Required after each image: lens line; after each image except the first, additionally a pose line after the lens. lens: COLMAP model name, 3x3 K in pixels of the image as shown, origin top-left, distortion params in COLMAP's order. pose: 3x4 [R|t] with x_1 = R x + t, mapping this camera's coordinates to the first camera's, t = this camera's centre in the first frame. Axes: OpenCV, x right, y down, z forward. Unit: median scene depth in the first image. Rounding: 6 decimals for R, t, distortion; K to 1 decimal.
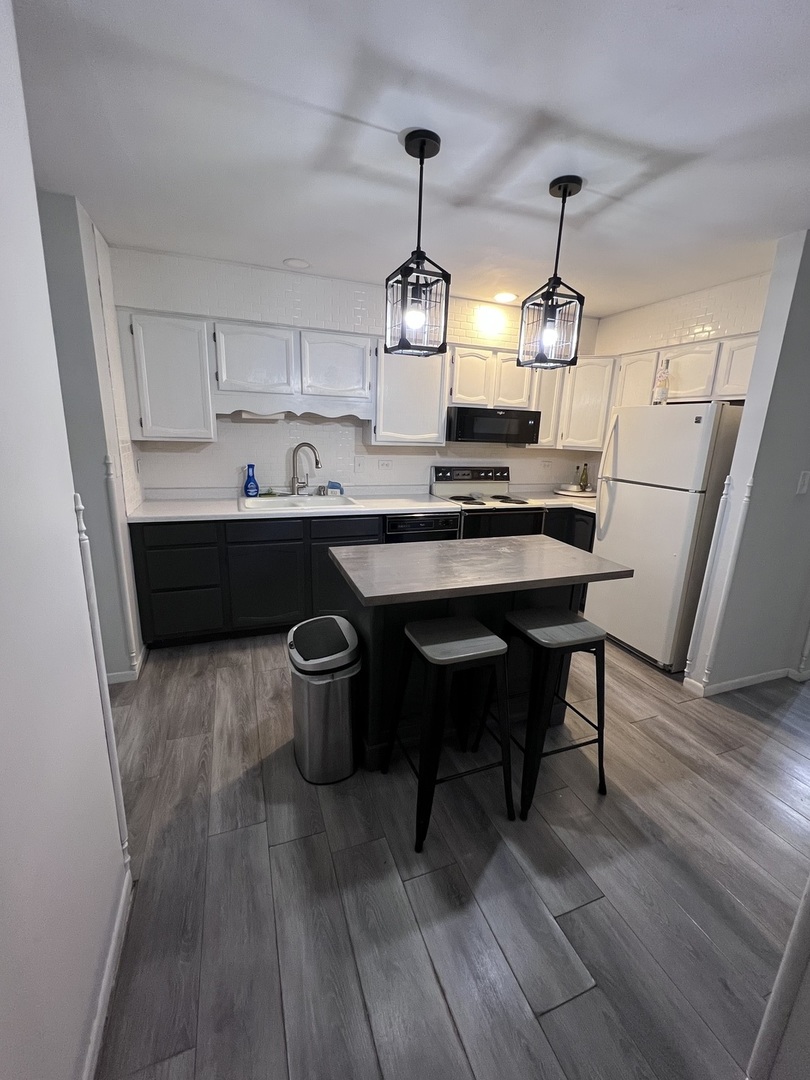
lens RADIAL K [[445.4, 0, 408.4], [0, 445.4, 536.5], [0, 0, 1]] dist [0.002943, -0.000018]
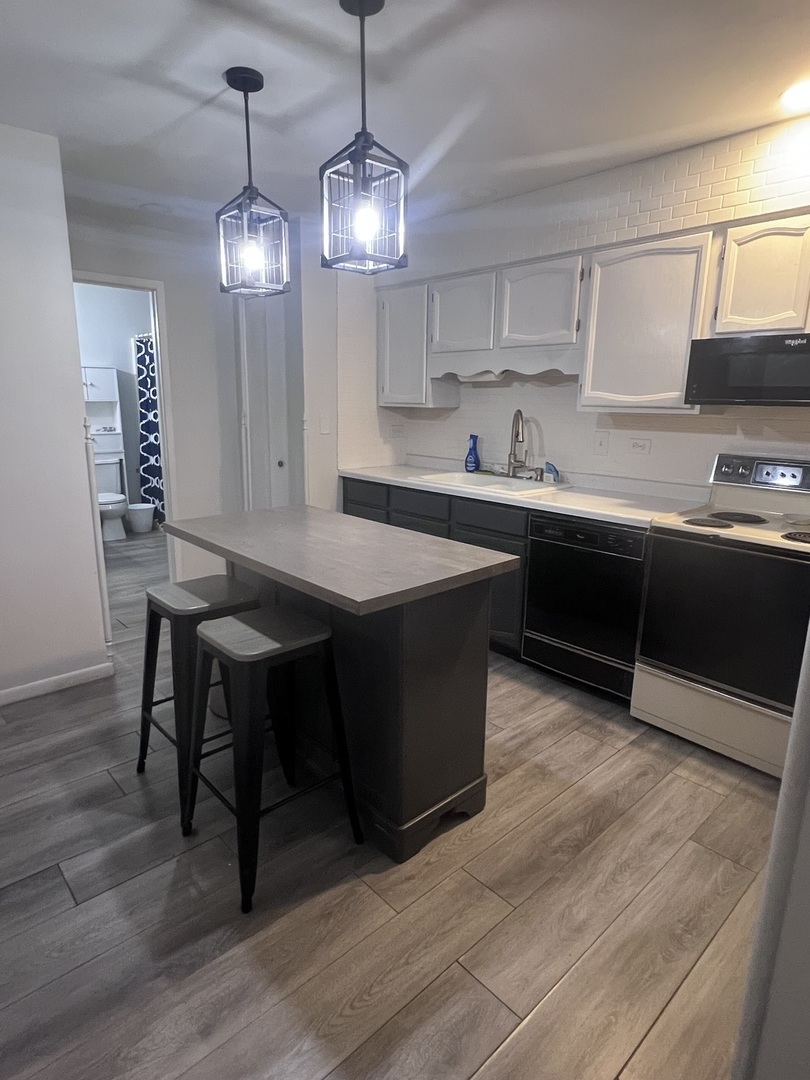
lens RADIAL K [[609.6, 0, 407.3], [0, 609.6, 536.2], [0, 0, 1]] dist [-0.001567, -0.000081]
pose [[0.369232, 0.173641, -0.912971, 0.734871], [-0.225099, 0.969847, 0.093422, -0.053109], [0.901664, 0.171015, 0.397185, 0.454521]]
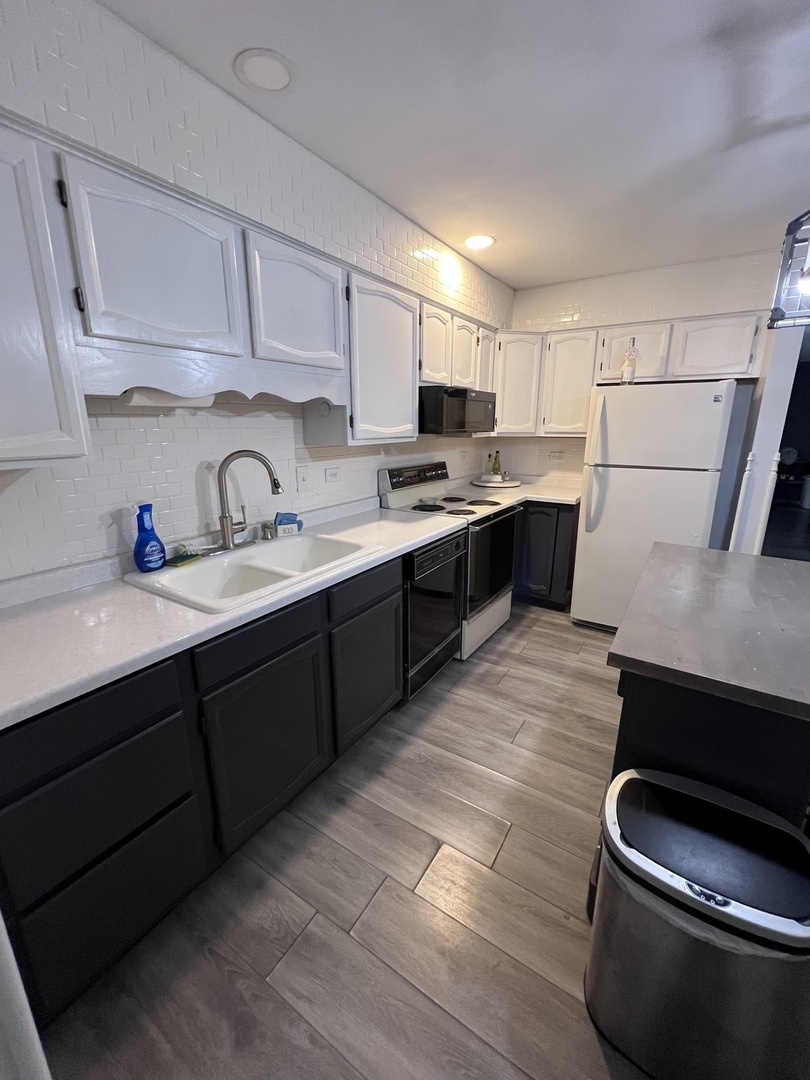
lens RADIAL K [[445.4, 0, 409.1], [0, 445.4, 537.7], [0, 0, 1]] dist [0.002943, -0.000018]
pose [[0.804566, -0.183308, 0.564864, -0.410061], [0.168764, 0.982528, 0.078467, -0.119257], [-0.569379, 0.032197, 0.821445, 0.462340]]
